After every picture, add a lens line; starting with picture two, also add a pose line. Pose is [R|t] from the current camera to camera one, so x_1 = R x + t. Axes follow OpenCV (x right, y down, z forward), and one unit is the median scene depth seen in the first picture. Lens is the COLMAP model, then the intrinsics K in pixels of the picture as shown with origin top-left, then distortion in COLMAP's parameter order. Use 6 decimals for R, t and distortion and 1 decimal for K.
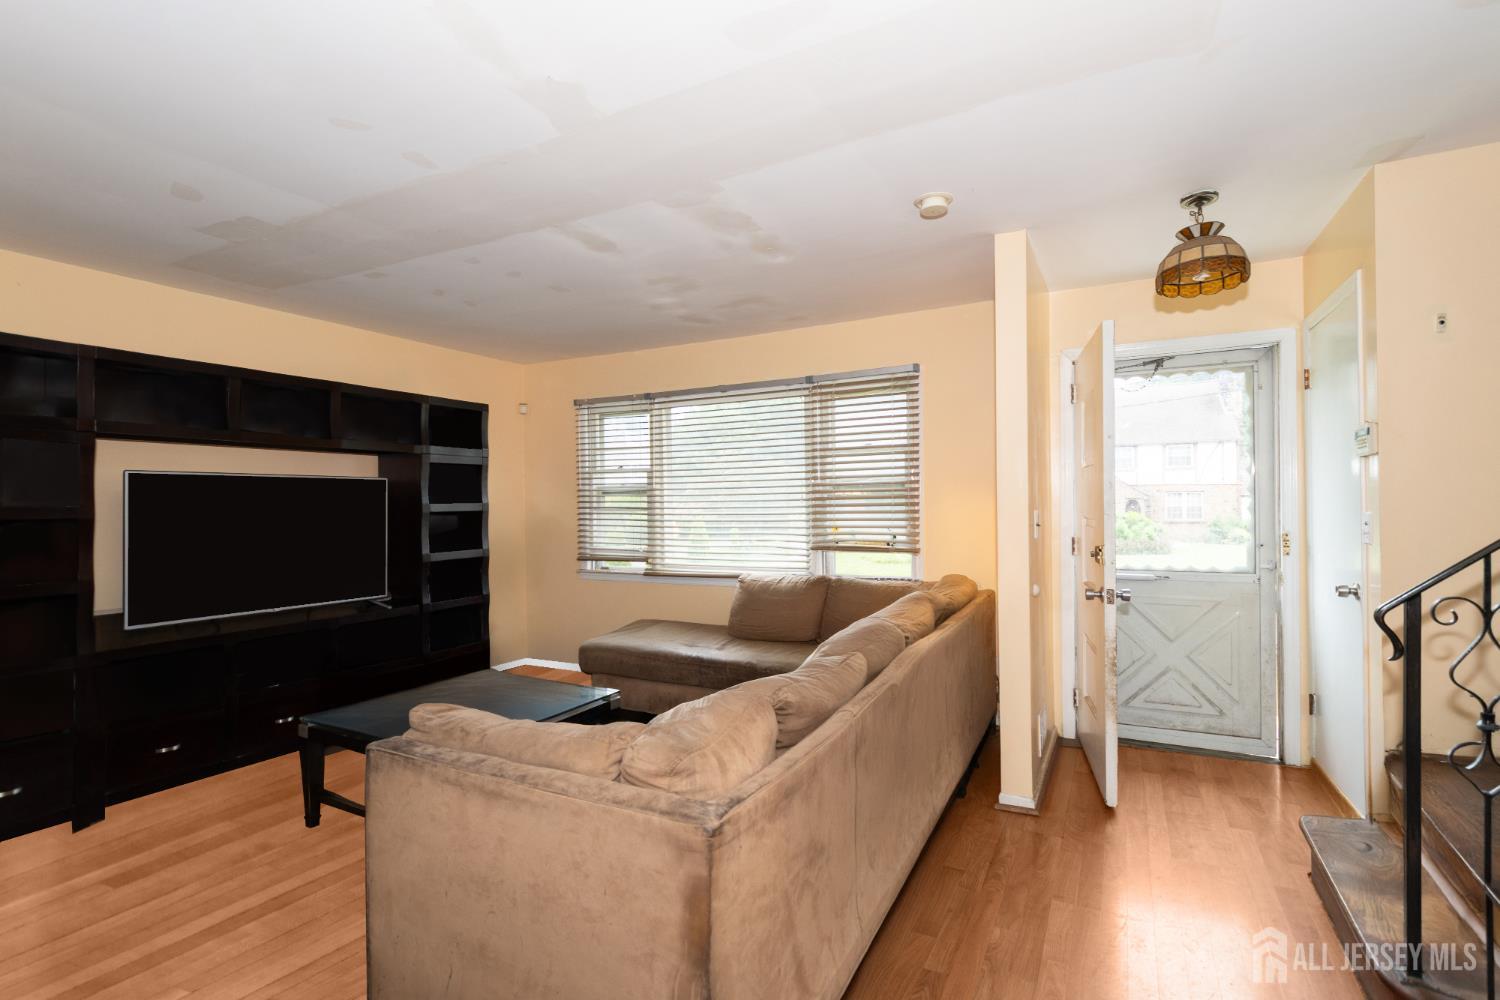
lens RADIAL K [[689.3, 0, 768.9], [0, 689.3, 505.2], [0, 0, 1]] dist [-0.001305, -0.000119]
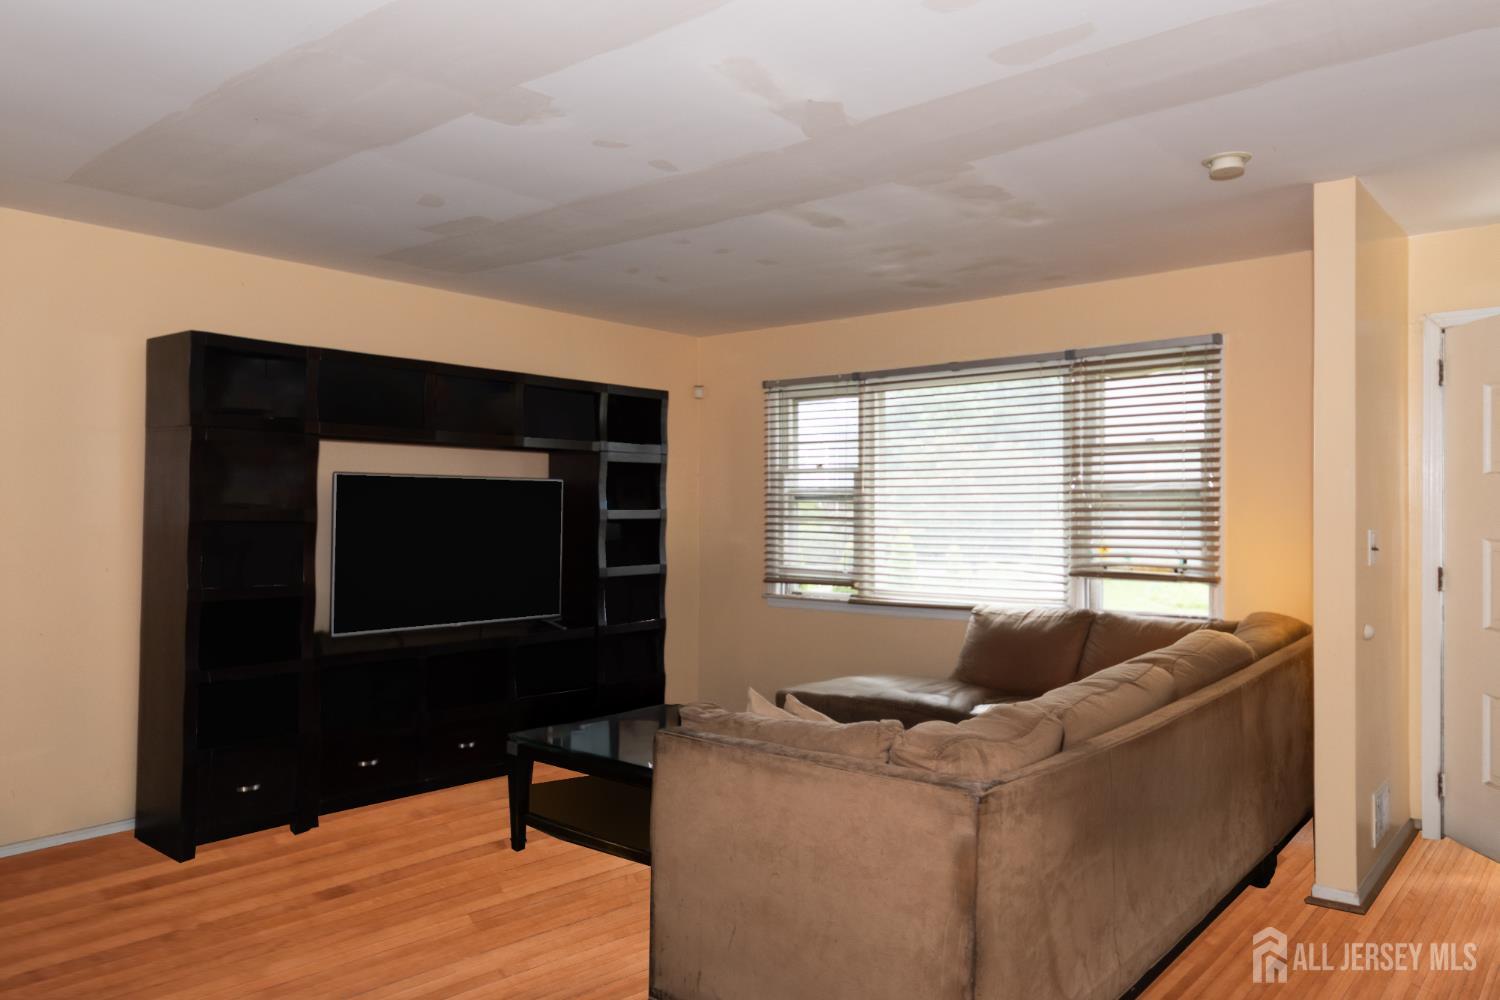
lens RADIAL K [[1044.2, 0, 757.7], [0, 1044.2, 506.0], [0, 0, 1]] dist [-0.000825, -0.003666]
pose [[0.973594, 0.012474, -0.227945, -0.013939], [-0.013880, 0.999893, -0.004567, -0.003267], [0.227864, 0.007610, 0.973663, -0.225346]]
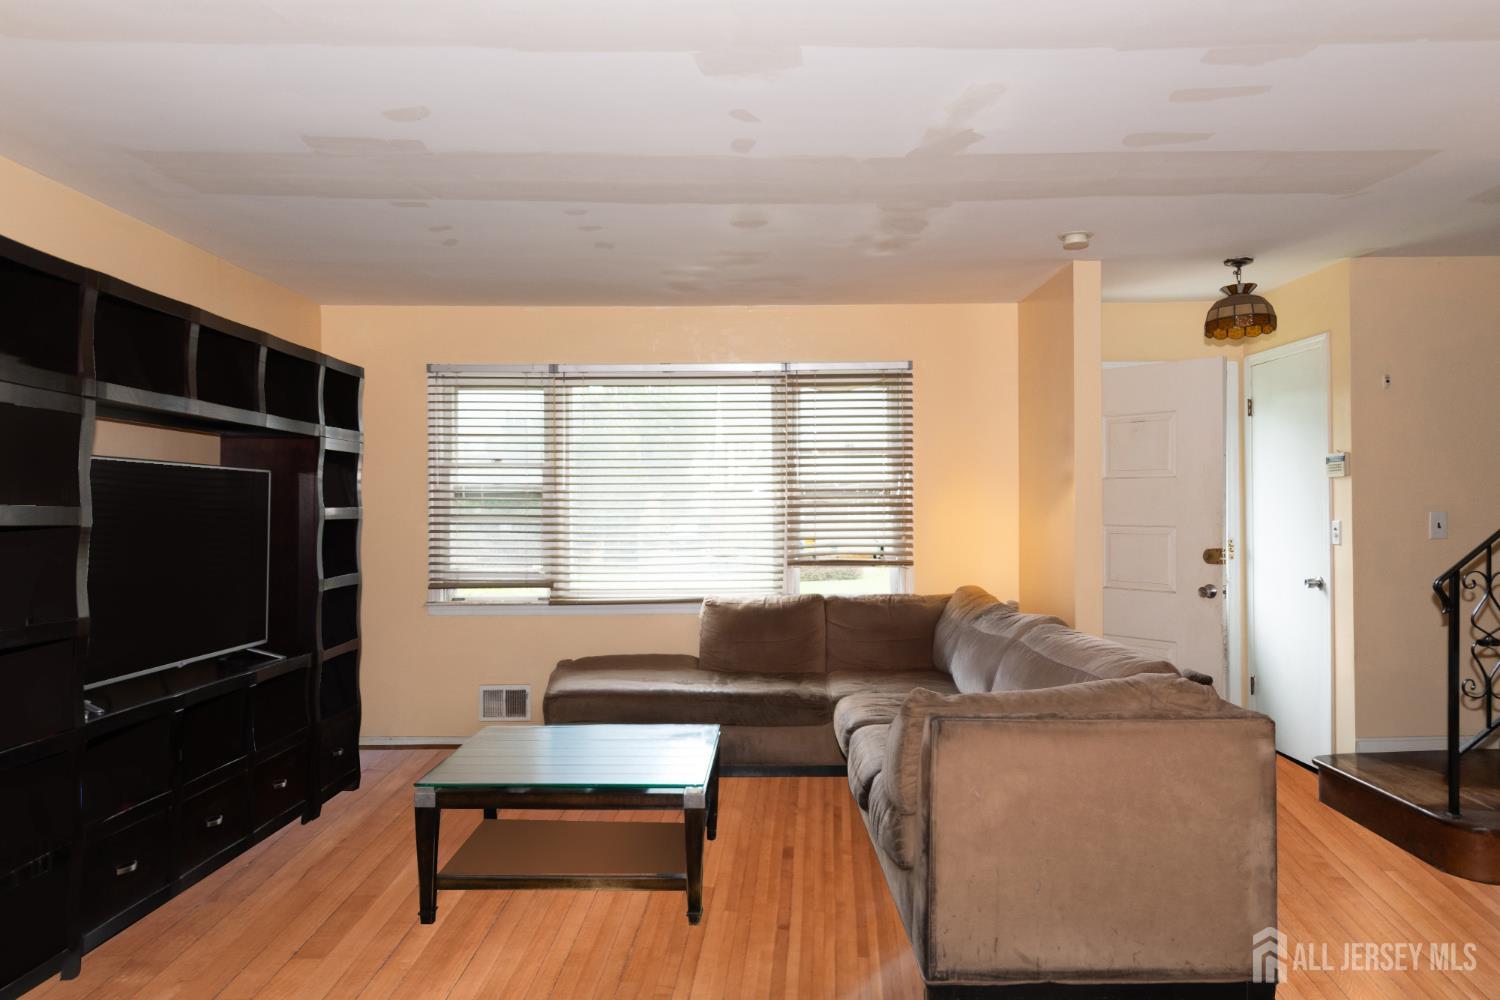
lens RADIAL K [[1044.2, 0, 757.7], [0, 1044.2, 506.0], [0, 0, 1]] dist [-0.000825, -0.003666]
pose [[0.889992, 0.008956, 0.455887, -0.594492], [-0.004312, 0.999928, -0.011226, 0.005965], [-0.455955, 0.008025, 0.889967, -0.150901]]
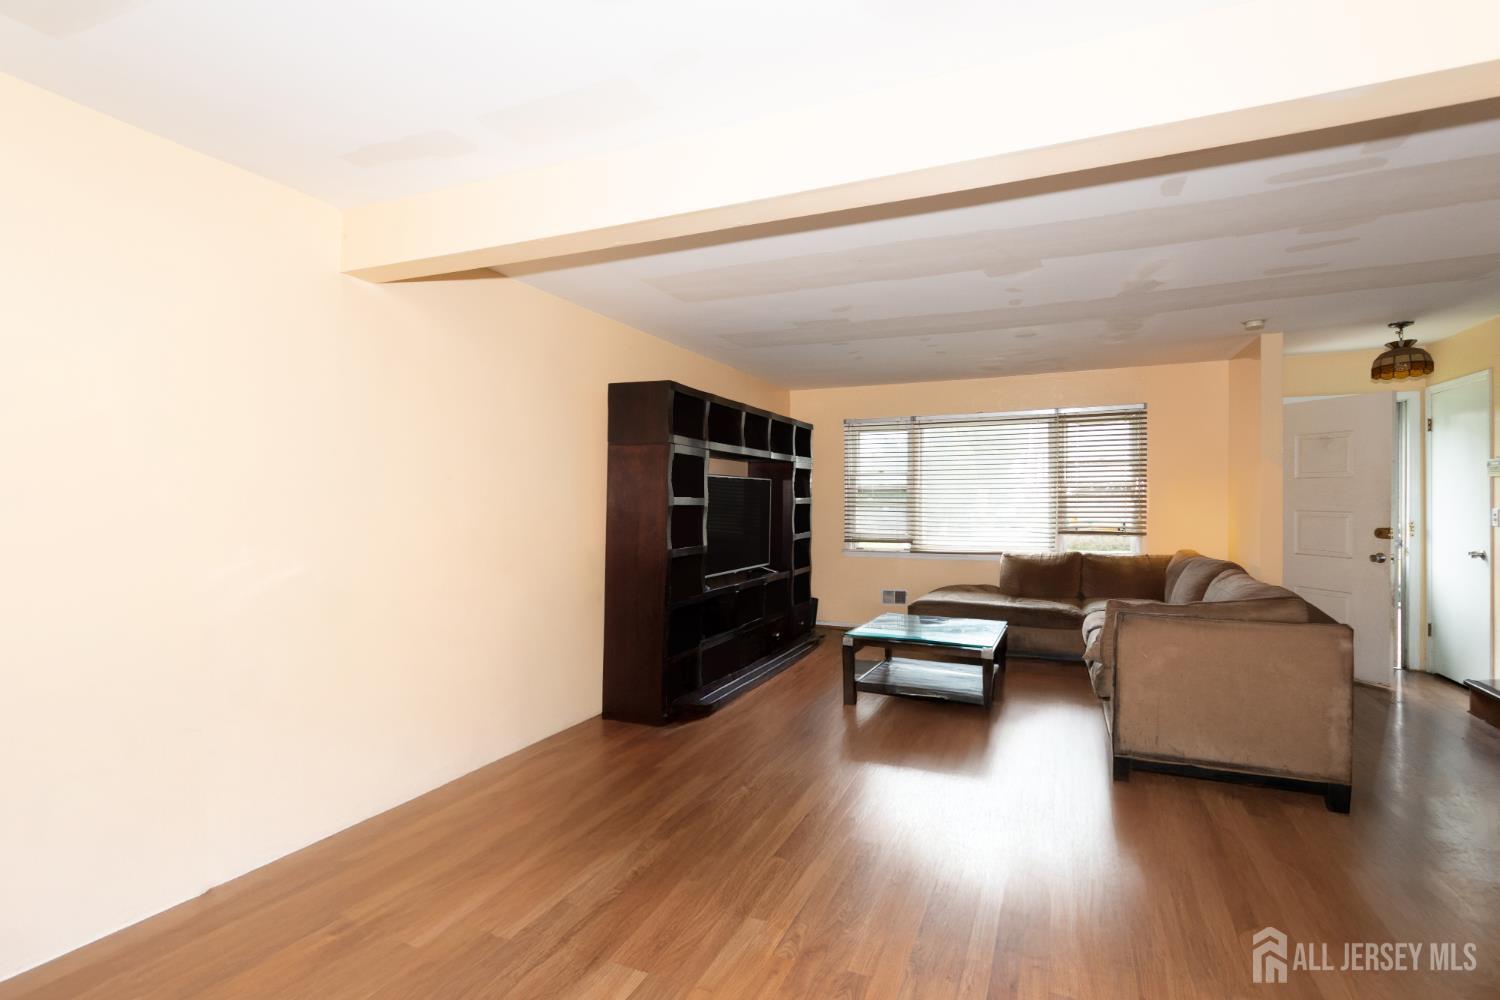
lens RADIAL K [[689.9, 0, 751.9], [0, 689.9, 505.3], [0, 0, 1]] dist [0.001013, -0.008753]
pose [[0.998761, 0.009064, 0.048931, -0.658051], [-0.009280, 0.999948, 0.004201, 0.007667], [-0.048890, -0.004650, 0.998793, -0.384253]]
